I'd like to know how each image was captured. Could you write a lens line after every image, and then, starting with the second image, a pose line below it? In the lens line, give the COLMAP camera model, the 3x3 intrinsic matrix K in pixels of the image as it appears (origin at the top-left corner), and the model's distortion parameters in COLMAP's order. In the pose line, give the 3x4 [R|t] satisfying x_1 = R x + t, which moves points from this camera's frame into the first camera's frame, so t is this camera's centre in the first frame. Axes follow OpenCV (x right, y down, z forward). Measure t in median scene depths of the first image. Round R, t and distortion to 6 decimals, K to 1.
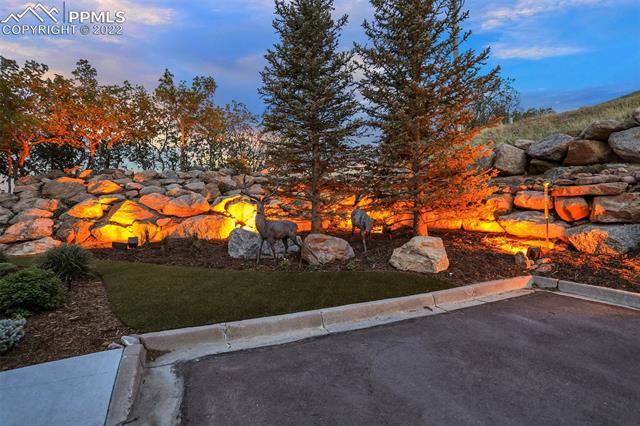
lens RADIAL K [[313.6, 0, 319.2], [0, 313.6, 210.5], [0, 0, 1]] dist [-0.017598, 0.001444]
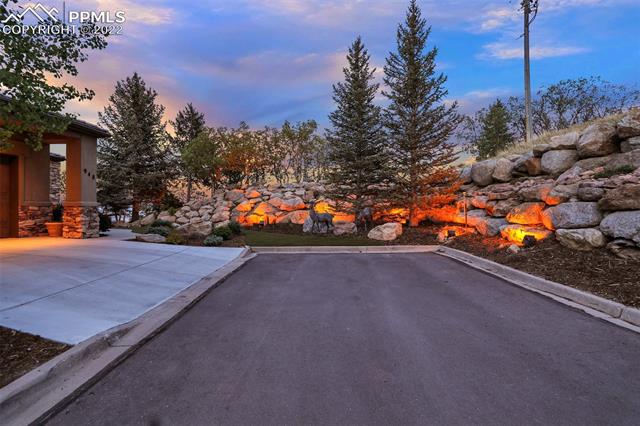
lens RADIAL K [[313.6, 0, 319.9], [0, 313.6, 212.1], [0, 0, 1]] dist [-0.017598, 0.001444]
pose [[0.907544, 0.012729, -0.419764, 0.457334], [-0.007185, 0.999865, 0.014785, -0.000766], [0.419896, -0.010402, 0.907513, -0.520292]]
